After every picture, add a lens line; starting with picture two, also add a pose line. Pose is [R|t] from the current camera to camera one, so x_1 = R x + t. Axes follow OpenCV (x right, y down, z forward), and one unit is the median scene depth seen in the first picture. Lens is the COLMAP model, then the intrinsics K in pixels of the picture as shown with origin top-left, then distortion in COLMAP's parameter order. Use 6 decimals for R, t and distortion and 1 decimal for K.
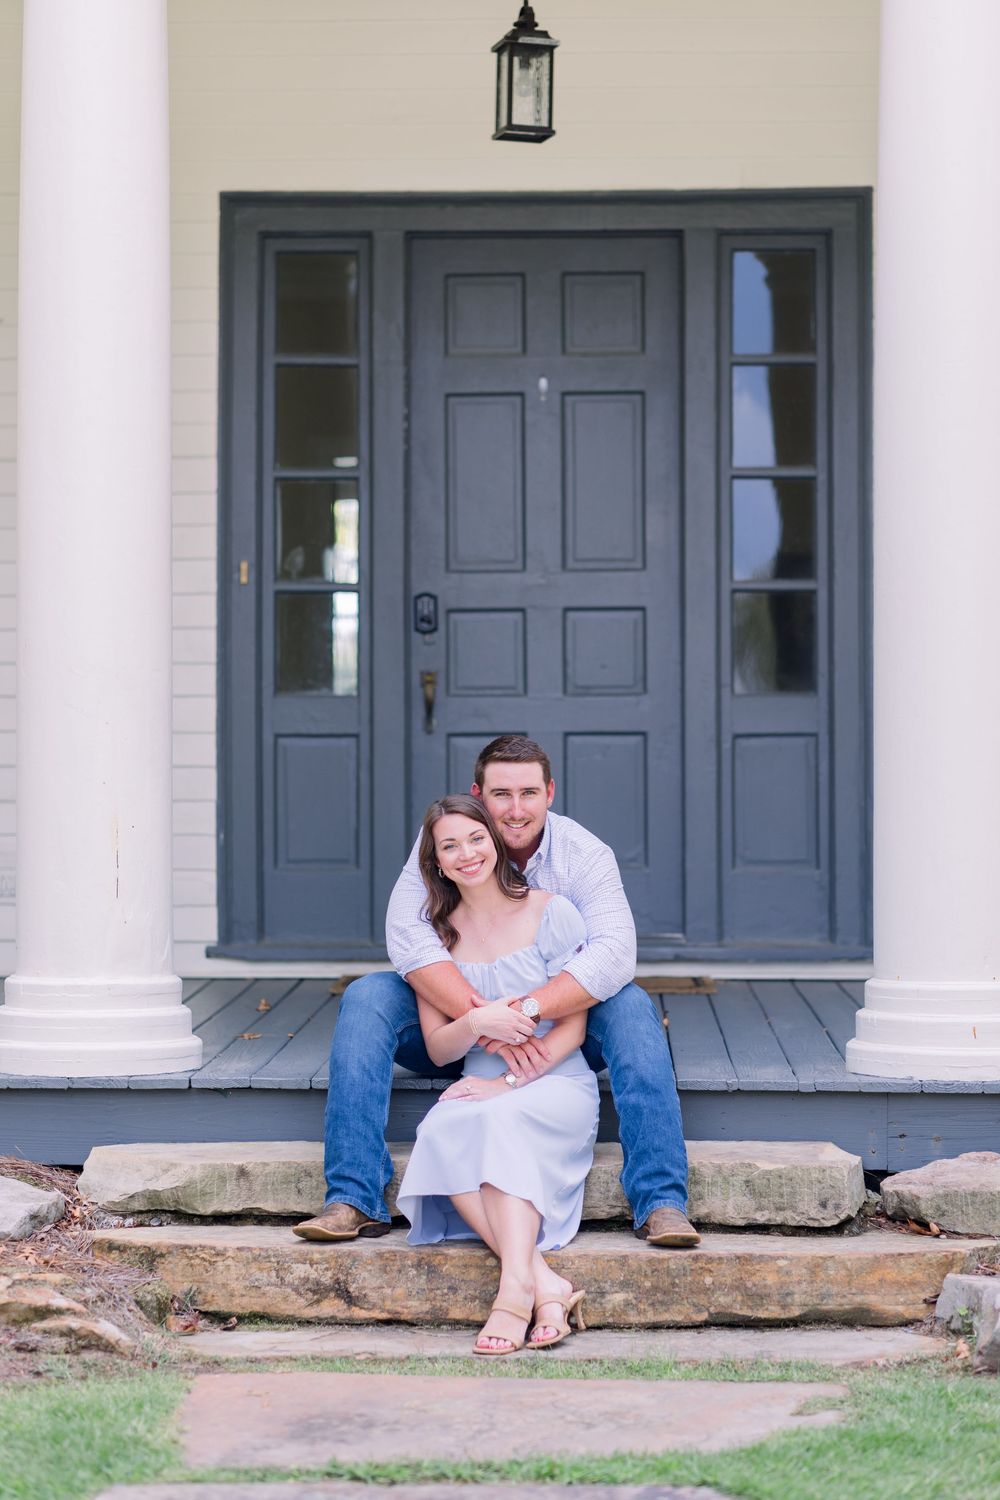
lens RADIAL K [[3667.4, 0, 496.9], [0, 3667.4, 746.9], [0, 0, 1]] dist [0.130309, 0.000000]
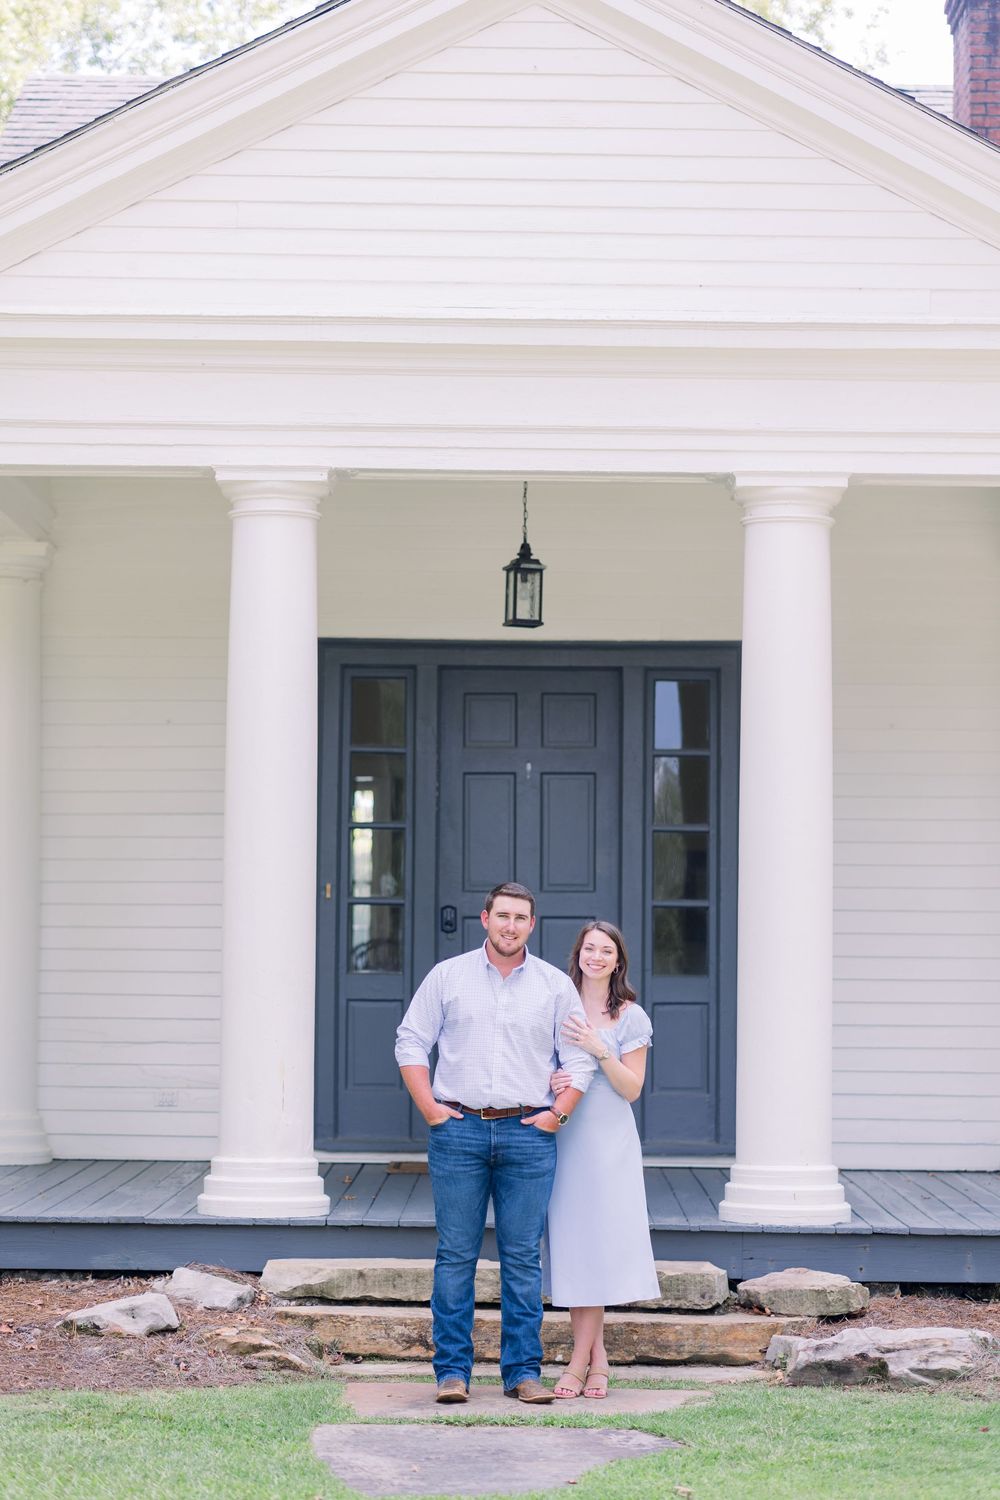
lens RADIAL K [[3667.4, 0, 505.2], [0, 3667.4, 752.5], [0, 0, 1]] dist [0.130309, 0.000000]
pose [[0.999640, 0.013113, 0.023426, -0.036338], [-0.011846, 0.998502, -0.053417, -0.027630], [-0.024092, 0.053120, 0.998297, -0.562785]]
